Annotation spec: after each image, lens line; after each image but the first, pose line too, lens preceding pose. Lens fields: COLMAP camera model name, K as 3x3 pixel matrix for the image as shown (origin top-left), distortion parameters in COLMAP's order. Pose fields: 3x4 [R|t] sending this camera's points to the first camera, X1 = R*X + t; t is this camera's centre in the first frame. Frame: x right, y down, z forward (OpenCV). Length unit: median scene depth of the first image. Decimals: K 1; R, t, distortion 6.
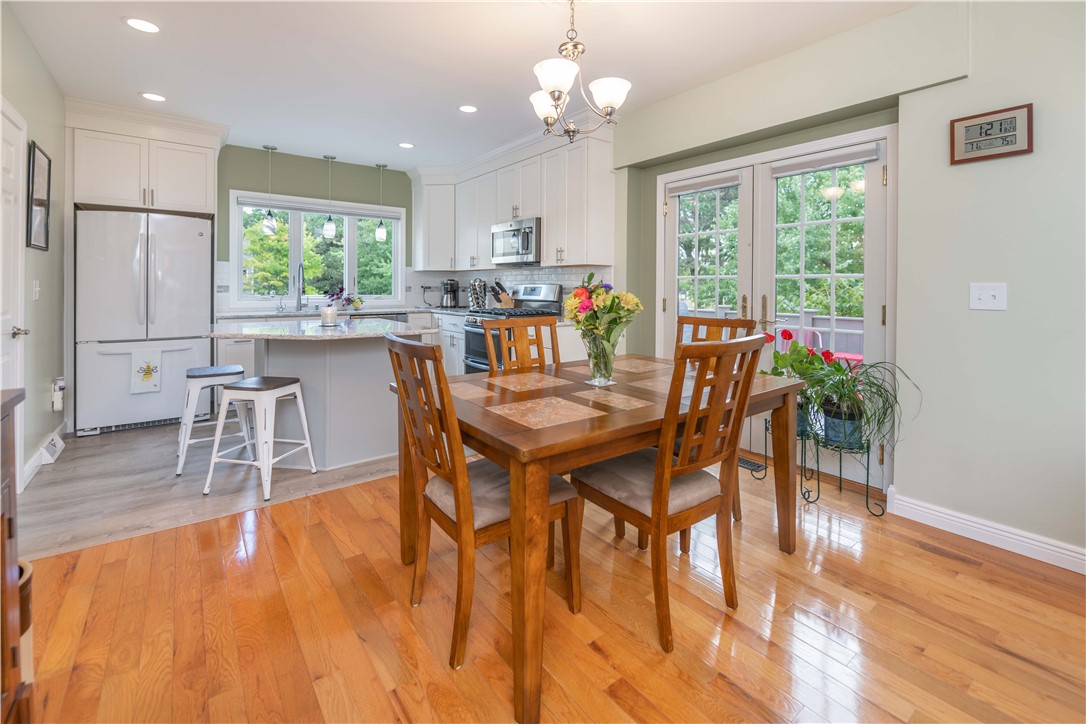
lens RADIAL K [[466.0, 0, 528.9], [0, 466.0, 291.9], [0, 0, 1]] dist [-0.007058, -0.000179]
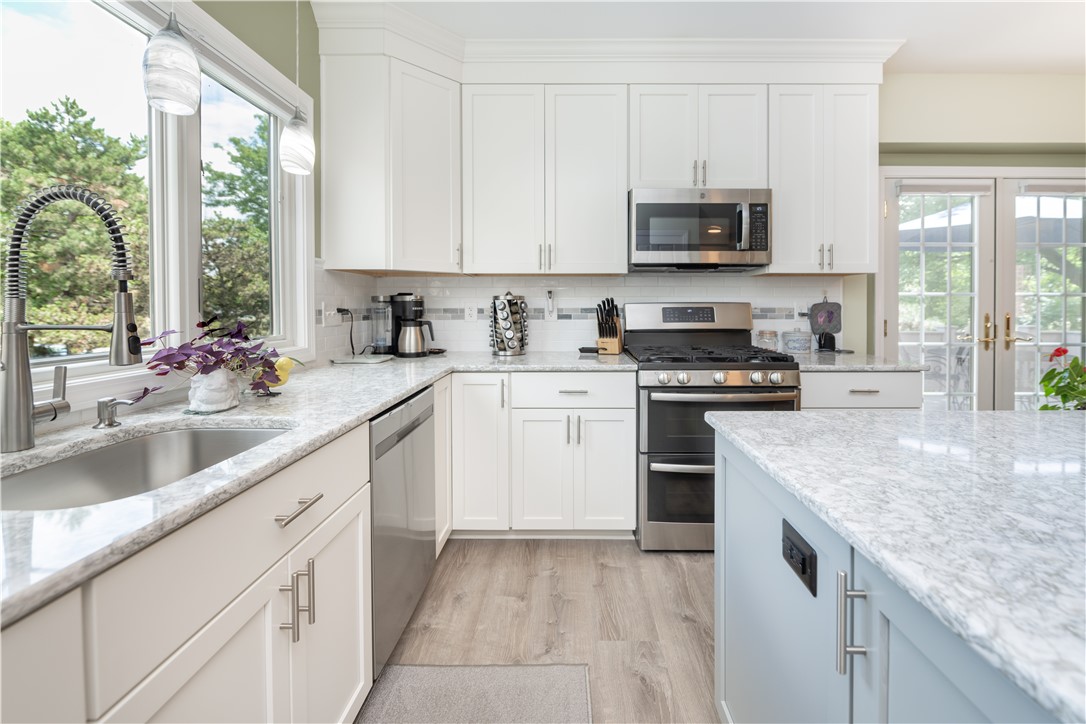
lens RADIAL K [[466.0, 0, 551.2], [0, 466.0, 309.1], [0, 0, 1]] dist [-0.007058, -0.000179]
pose [[0.596630, -0.014917, 0.802378, -0.520848], [0.015240, 0.999858, 0.007256, -0.014090], [-0.802372, 0.007899, 0.596773, 0.730260]]
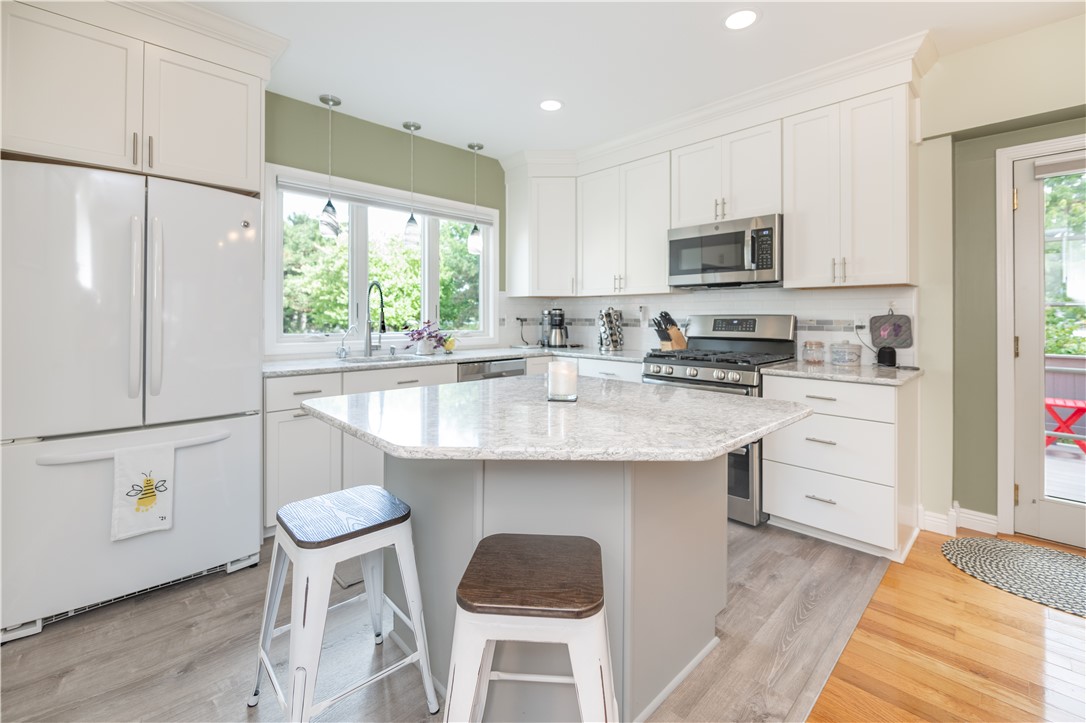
lens RADIAL K [[466.0, 0, 541.3], [0, 466.0, 314.2], [0, 0, 1]] dist [-0.007058, -0.000179]
pose [[0.993054, -0.002130, 0.117644, -0.328814], [0.004151, 0.999848, -0.016934, -0.006551], [-0.117590, 0.017305, 0.992911, 0.323669]]
